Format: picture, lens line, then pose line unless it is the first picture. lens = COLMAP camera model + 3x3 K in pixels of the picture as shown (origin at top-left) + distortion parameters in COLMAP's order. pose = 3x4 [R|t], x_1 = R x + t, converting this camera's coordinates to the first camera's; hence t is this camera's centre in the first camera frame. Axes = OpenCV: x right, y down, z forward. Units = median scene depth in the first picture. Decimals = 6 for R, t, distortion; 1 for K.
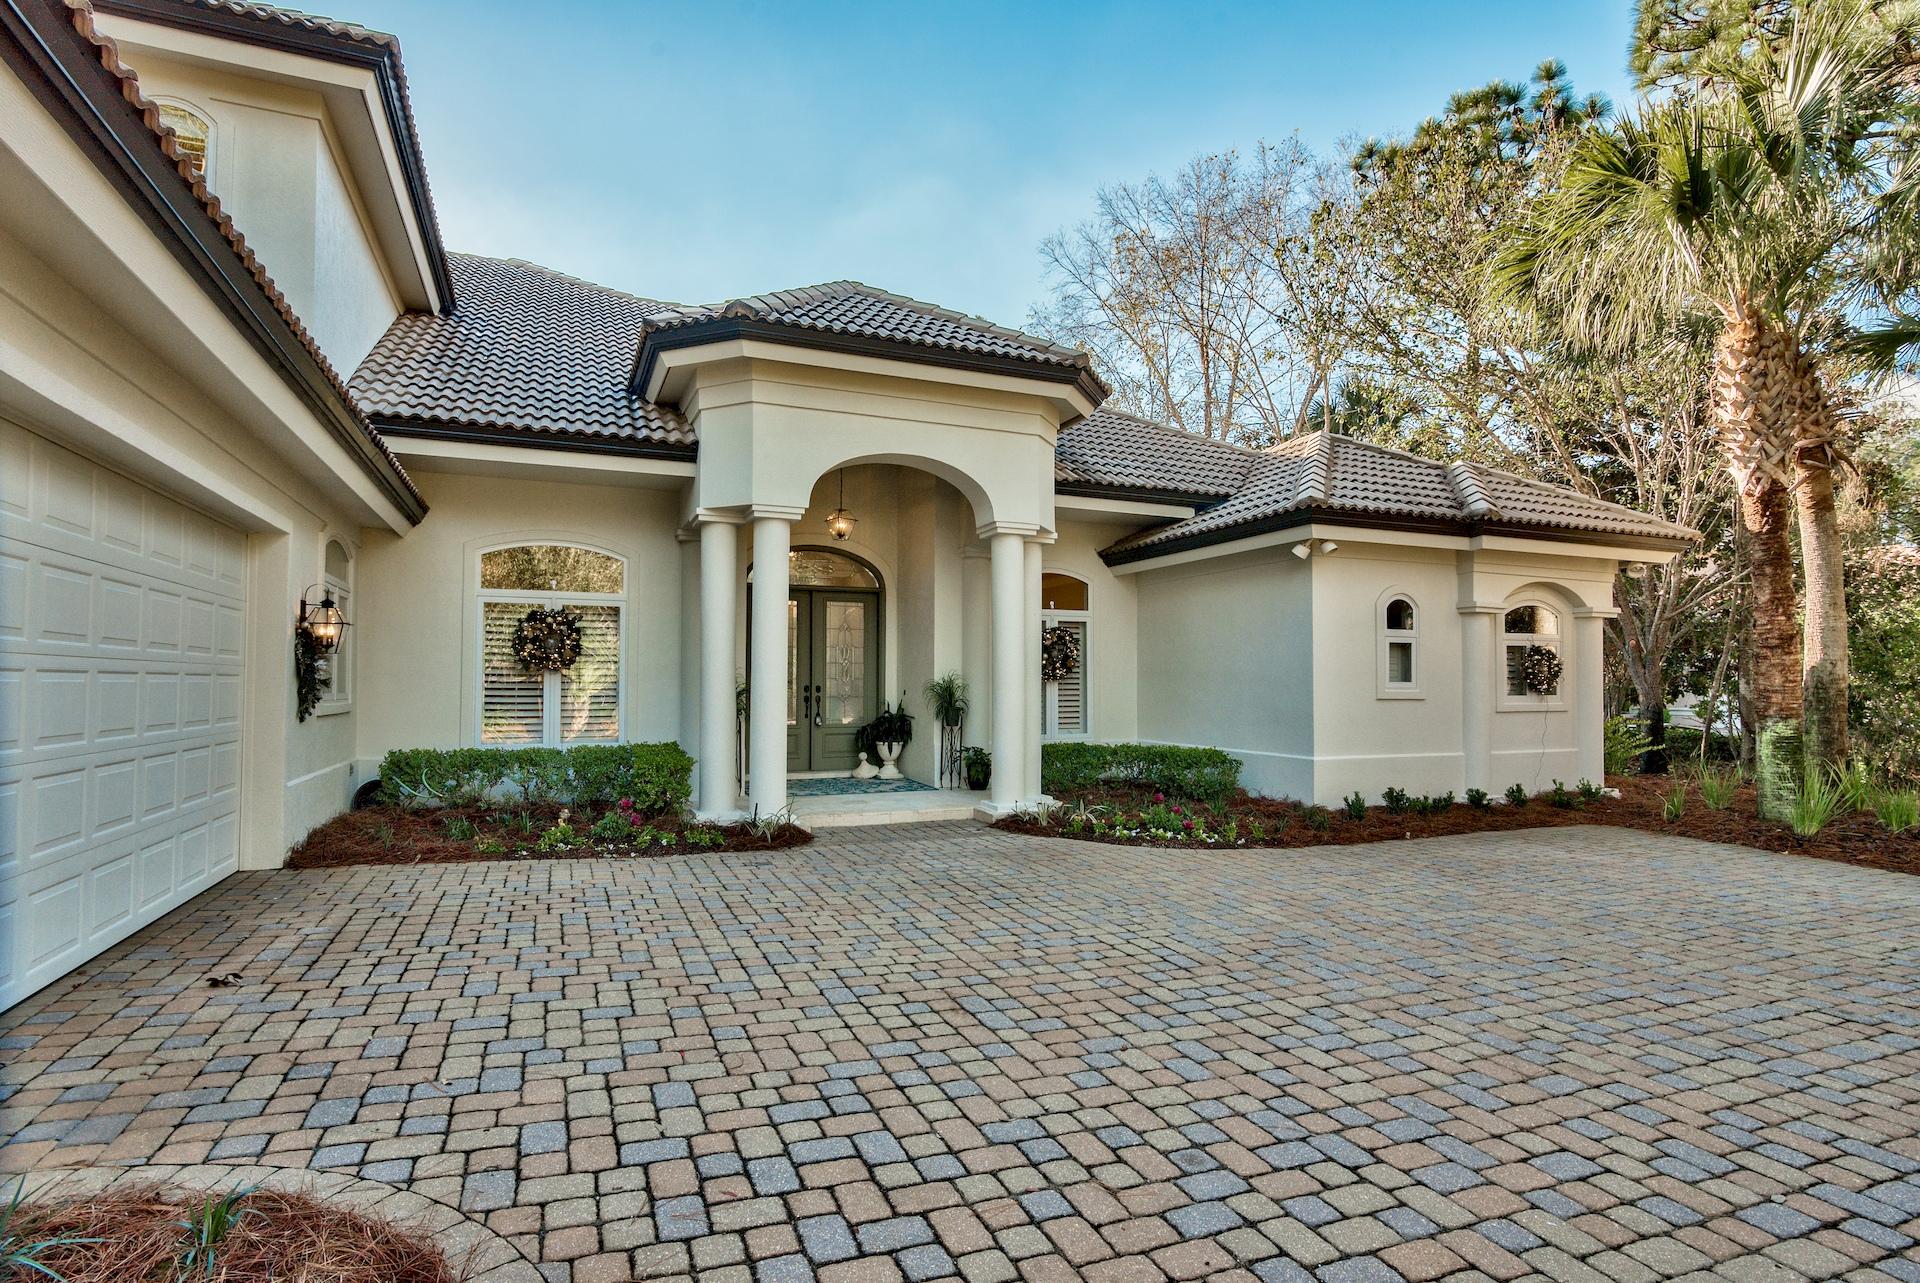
lens RADIAL K [[950.6, 0, 936.0], [0, 950.6, 649.1], [0, 0, 1]] dist [-0.004317, -0.000263]
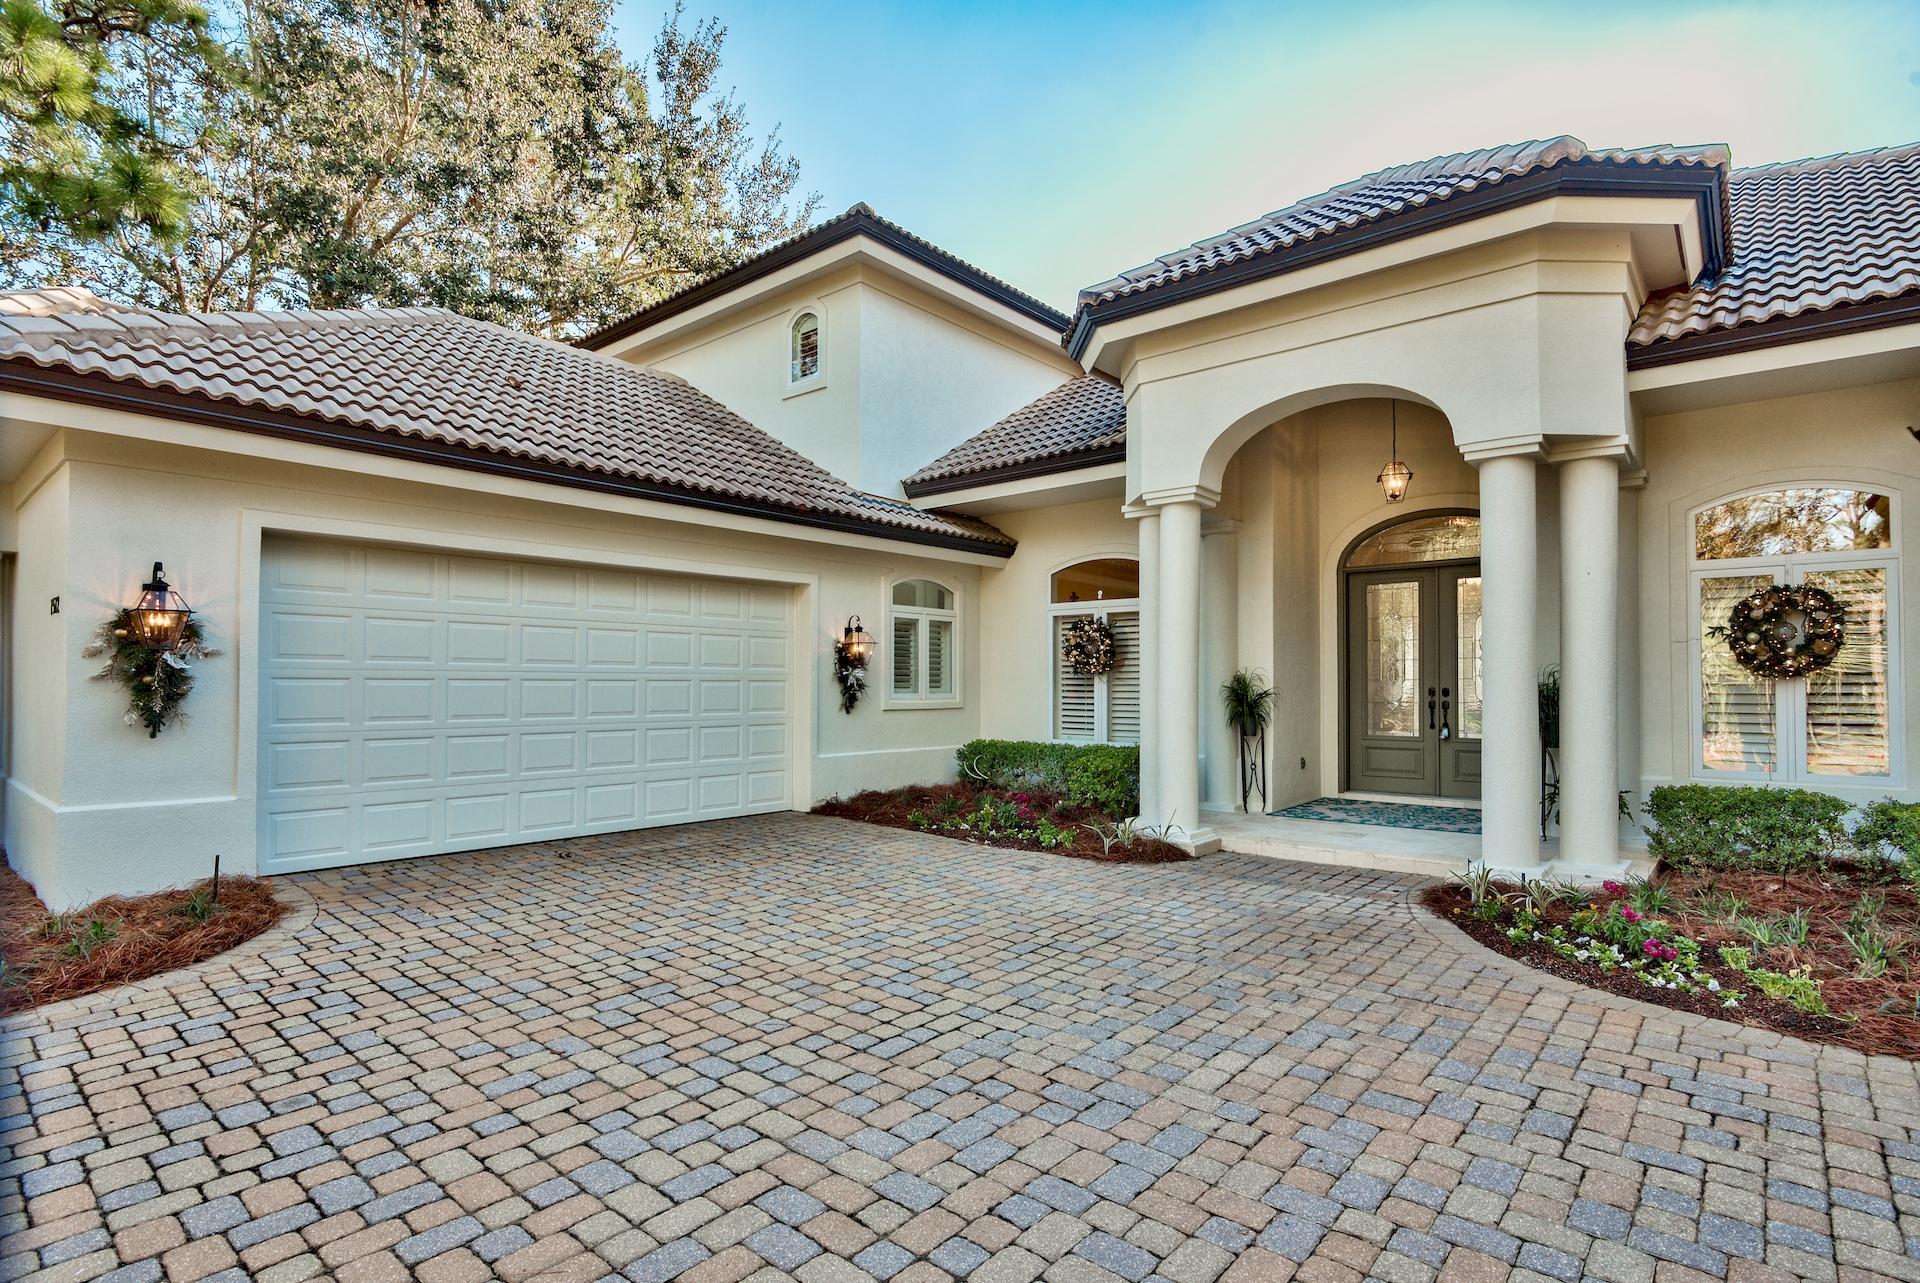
lens RADIAL K [[950.6, 0, 936.0], [0, 950.6, 649.1], [0, 0, 1]] dist [-0.004317, -0.000263]
pose [[0.453046, -0.037571, -0.890695, 1.097521], [0.033654, 0.999120, -0.025027, 0.033910], [0.890852, -0.018637, 0.453912, 0.786442]]
